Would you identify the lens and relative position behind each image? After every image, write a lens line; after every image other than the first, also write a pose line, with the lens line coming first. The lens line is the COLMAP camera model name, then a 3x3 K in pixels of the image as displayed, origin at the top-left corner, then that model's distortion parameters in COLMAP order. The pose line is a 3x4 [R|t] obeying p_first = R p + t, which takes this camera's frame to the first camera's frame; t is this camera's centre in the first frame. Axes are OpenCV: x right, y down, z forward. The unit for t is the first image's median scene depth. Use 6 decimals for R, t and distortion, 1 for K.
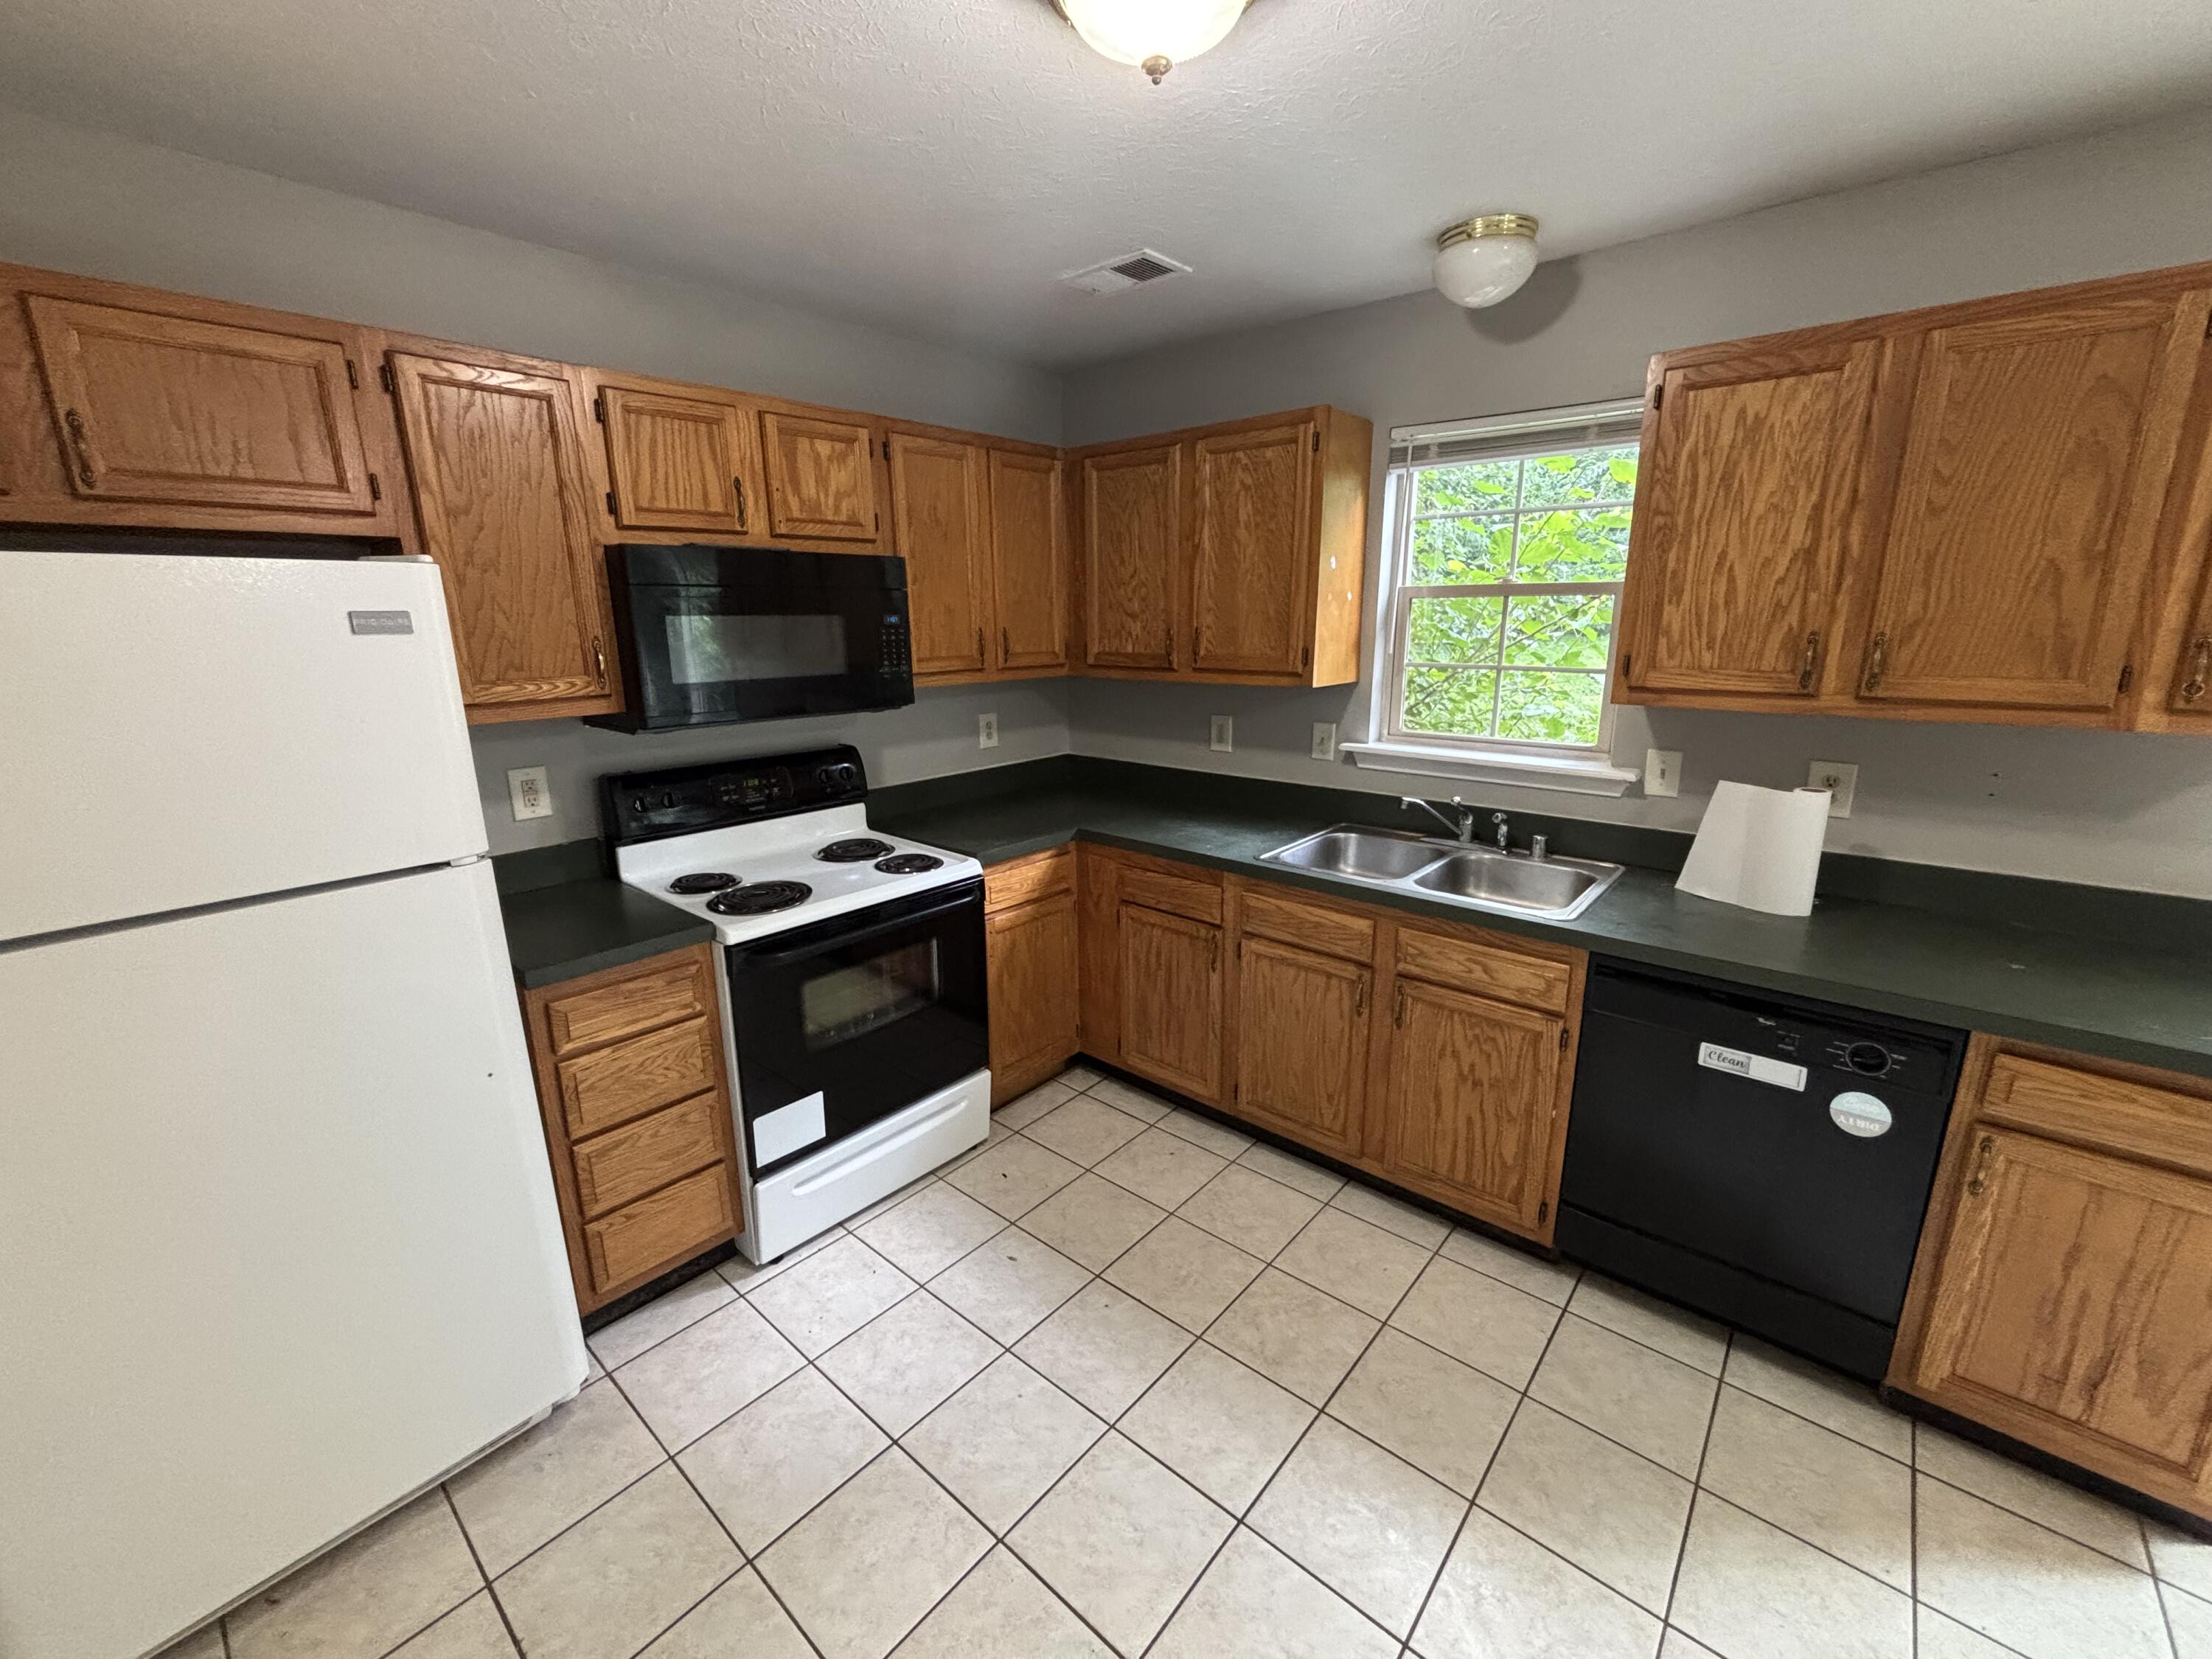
lens RADIAL K [[902.7, 0, 1098.8], [0, 902.7, 834.2], [0, 0, 1]] dist [-0.002965, 0.000032]
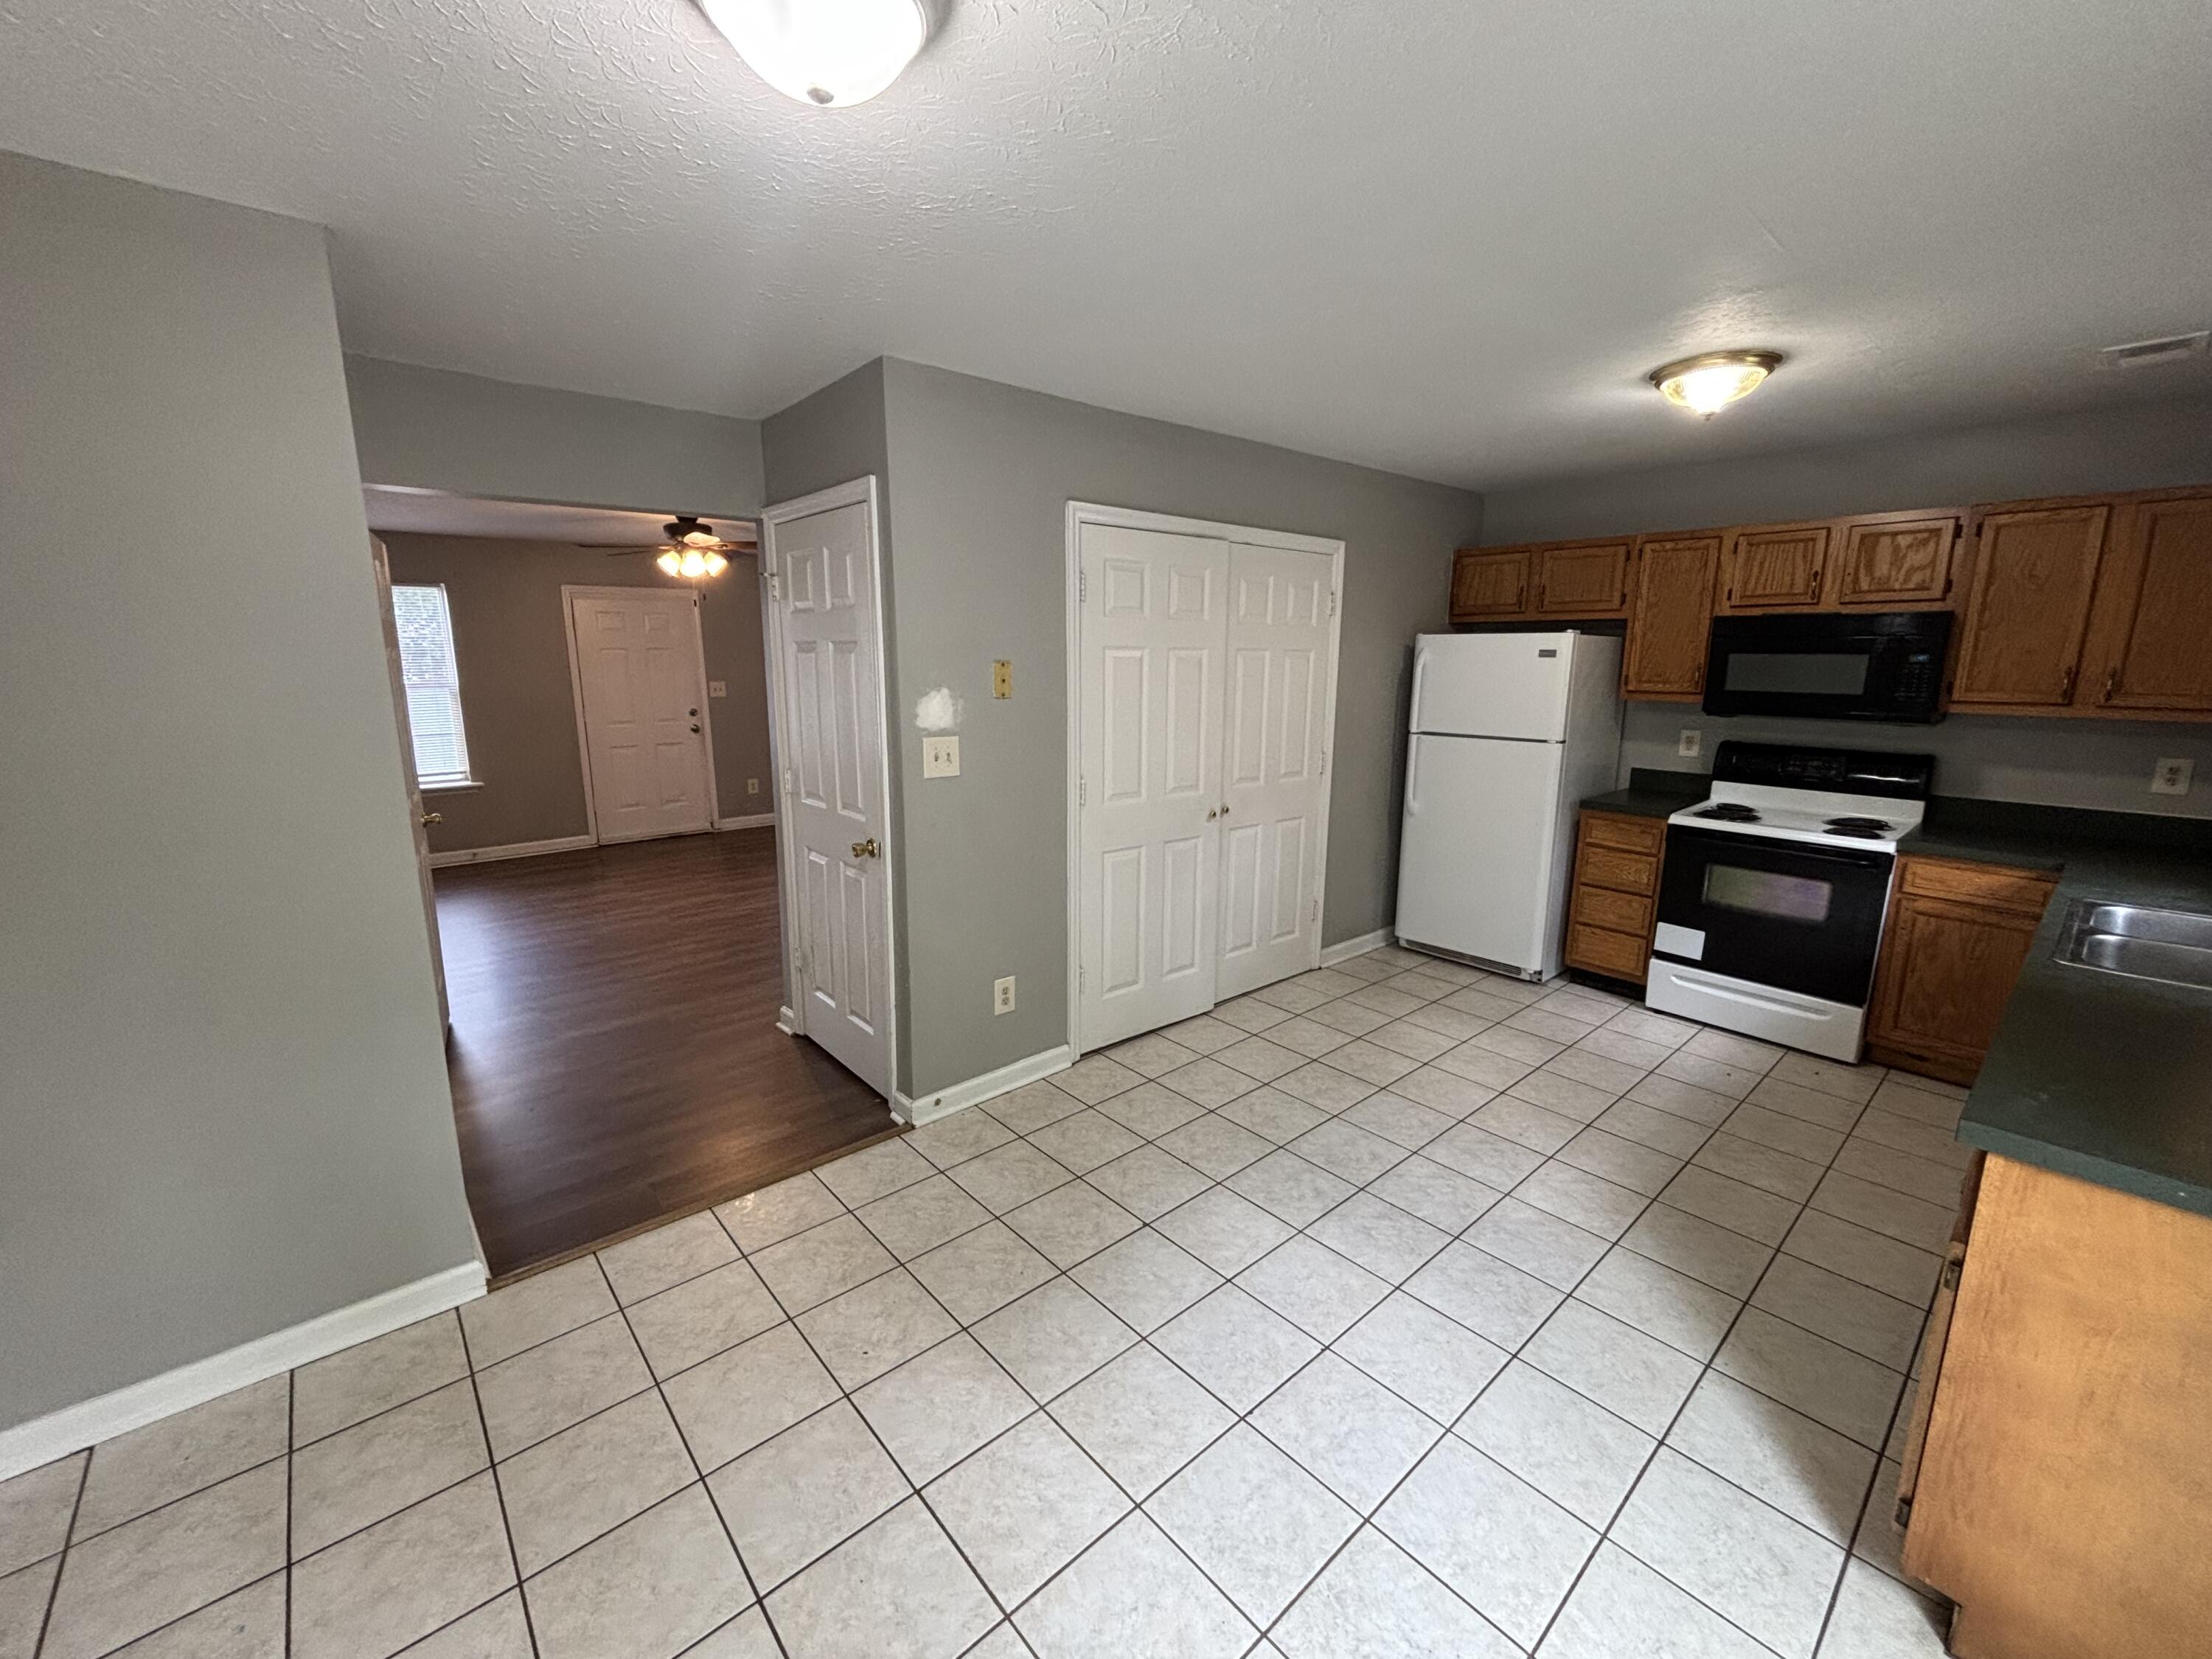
lens RADIAL K [[902.7, 0, 1098.8], [0, 902.7, 834.2], [0, 0, 1]] dist [-0.002965, 0.000032]
pose [[-0.140094, 0.205873, -0.968499, 1.512100], [-0.238688, 0.942277, 0.234825, -0.014091], [0.960938, 0.264067, -0.082868, -0.000628]]
